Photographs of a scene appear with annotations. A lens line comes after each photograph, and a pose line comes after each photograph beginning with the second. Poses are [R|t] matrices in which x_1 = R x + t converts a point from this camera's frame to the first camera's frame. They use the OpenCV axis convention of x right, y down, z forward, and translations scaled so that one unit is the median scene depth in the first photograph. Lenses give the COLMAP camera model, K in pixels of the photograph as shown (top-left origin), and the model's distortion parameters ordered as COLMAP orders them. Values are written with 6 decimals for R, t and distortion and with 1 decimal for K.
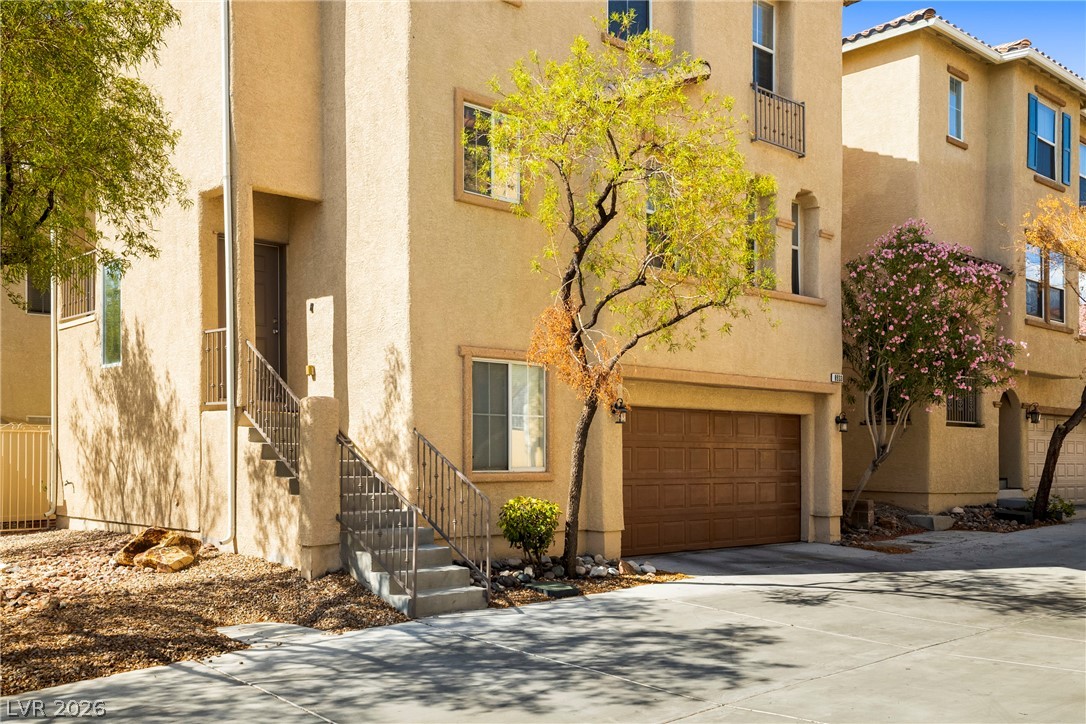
lens RADIAL K [[1067.3, 0, 567.3], [0, 1067.3, 422.1], [0, 0, 1]] dist [0.050648, -0.000727]
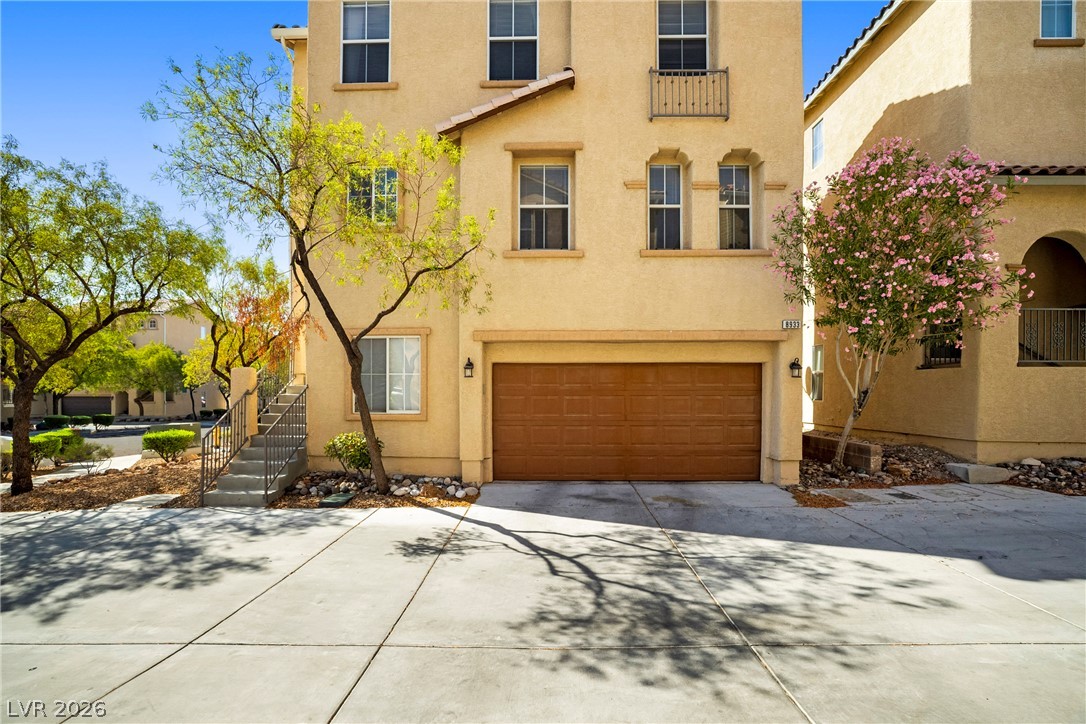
lens RADIAL K [[483.1, 0, 540.3], [0, 483.1, 397.2], [0, 0, 1]] dist [-0.028681, 0.000377]
pose [[0.700976, -0.001334, -0.713183, 0.426941], [0.025940, 0.999384, 0.023626, 0.011084], [0.712712, -0.035061, 0.700579, 0.535082]]
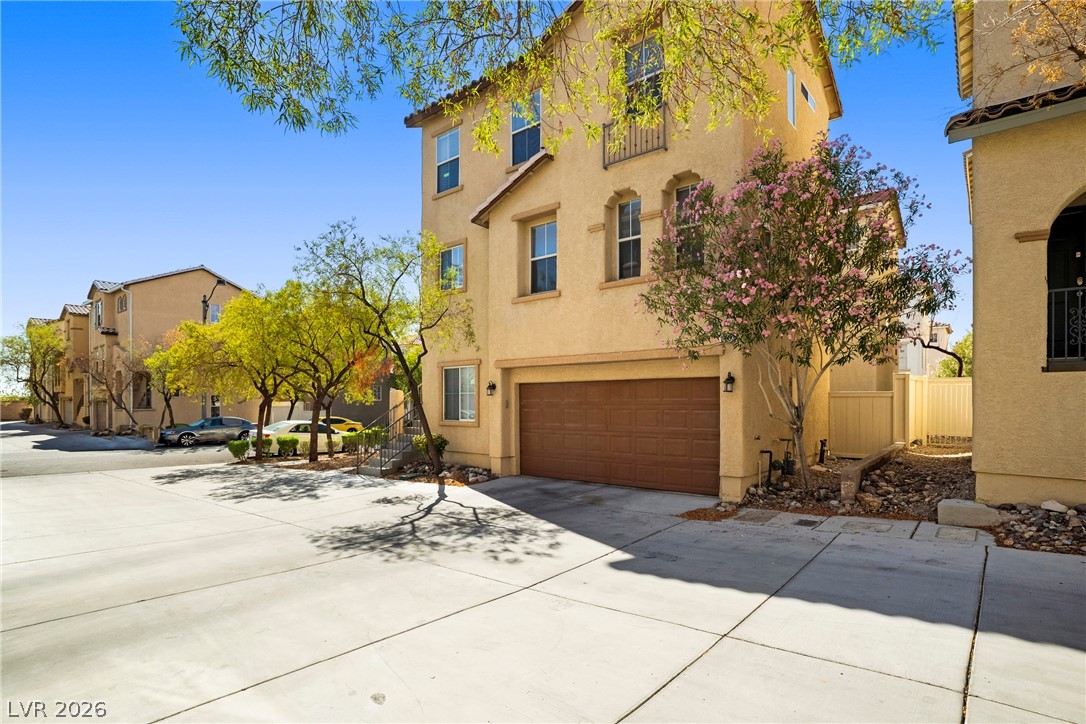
lens RADIAL K [[543.6, 0, 543.8], [0, 543.6, 399.2], [0, 0, 1]] dist [-0.030217, -0.000001]
pose [[0.108855, -0.009028, -0.994017, 0.767929], [0.037007, 0.999302, -0.005023, 0.012222], [0.993369, -0.036239, 0.109113, 0.809204]]
